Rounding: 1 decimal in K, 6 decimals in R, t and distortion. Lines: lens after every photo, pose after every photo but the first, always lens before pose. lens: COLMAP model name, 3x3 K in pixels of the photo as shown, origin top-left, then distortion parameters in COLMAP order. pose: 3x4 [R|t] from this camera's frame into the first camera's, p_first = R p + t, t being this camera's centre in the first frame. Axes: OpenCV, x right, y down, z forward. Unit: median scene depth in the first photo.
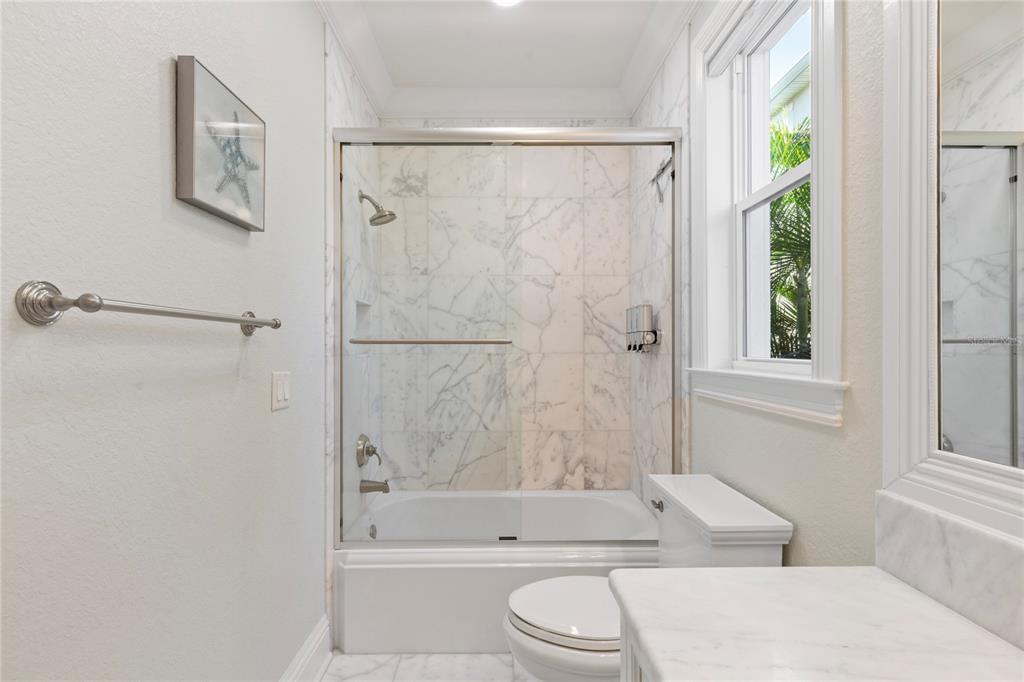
lens RADIAL K [[467.8, 0, 508.8], [0, 467.8, 345.6], [0, 0, 1]] dist [0.011593, -0.001202]
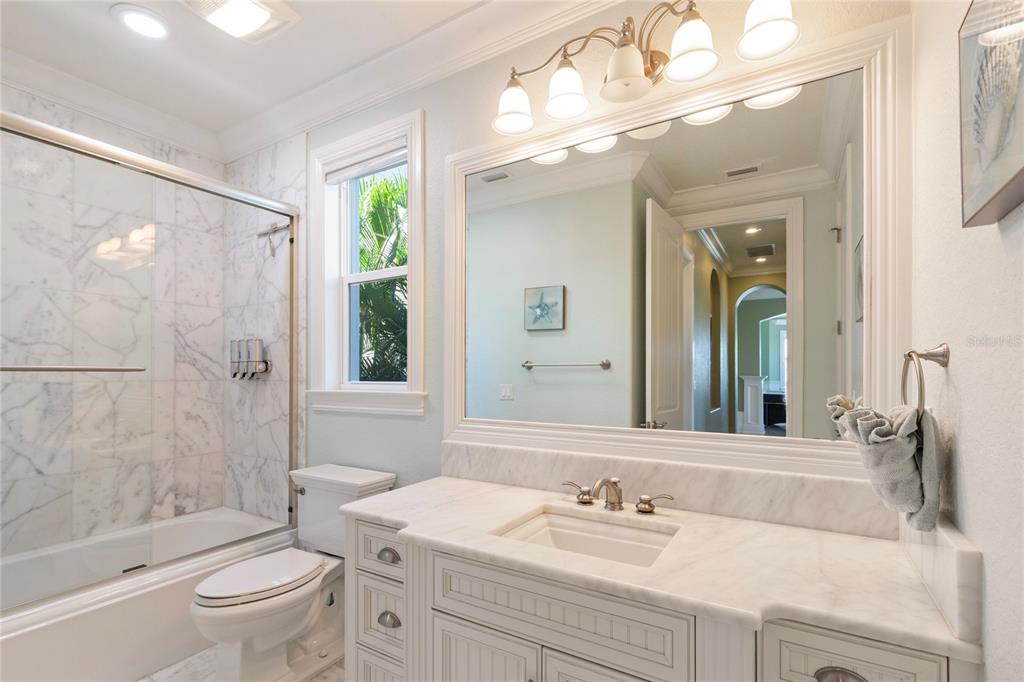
lens RADIAL K [[467.8, 0, 519.4], [0, 467.8, 372.7], [0, 0, 1]] dist [0.011593, -0.001202]
pose [[0.523128, 0.003451, 0.852247, -0.316893], [-0.003247, 0.999993, -0.002056, -0.001335], [-0.852248, -0.001692, 0.523135, -0.156613]]
